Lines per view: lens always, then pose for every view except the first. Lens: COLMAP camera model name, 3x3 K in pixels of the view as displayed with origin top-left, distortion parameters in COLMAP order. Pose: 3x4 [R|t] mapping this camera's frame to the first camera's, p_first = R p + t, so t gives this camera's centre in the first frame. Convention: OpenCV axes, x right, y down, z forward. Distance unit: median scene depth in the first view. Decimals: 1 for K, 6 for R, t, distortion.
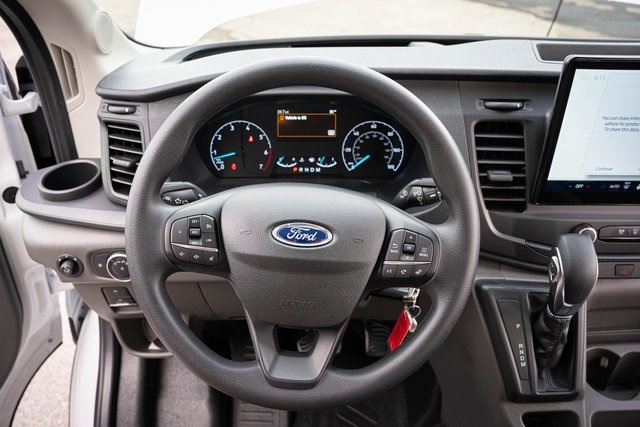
lens RADIAL K [[519.7, 0, 320.0], [0, 519.7, 213.5], [0, 0, 1]] dist [-0.207401, 0.183789]
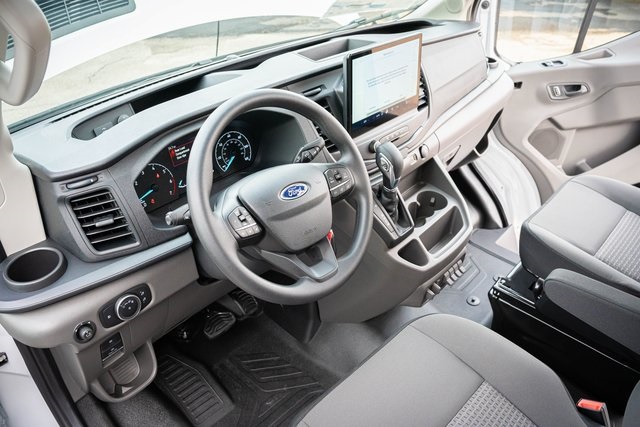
lens RADIAL K [[519.7, 0, 320.0], [0, 519.7, 213.5], [0, 0, 1]] dist [-0.207401, 0.183789]
pose [[0.673631, -0.402609, 0.619779, -0.858716], [0.425138, 0.897052, 0.120648, -0.051028], [-0.604548, 0.182220, 0.775447, -0.266756]]
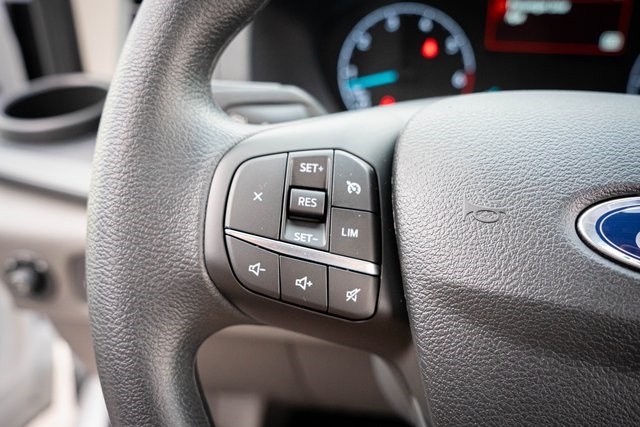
lens RADIAL K [[645.5, 0, 320.0], [0, 645.5, 213.5], [0, 0, 1]] dist [0.000529, -0.001067]
pose [[0.977192, 0.084593, -0.194783, -0.135205], [-0.093094, 0.995046, -0.034893, 0.046873], [0.190866, 0.052230, 0.980226, 0.526486]]
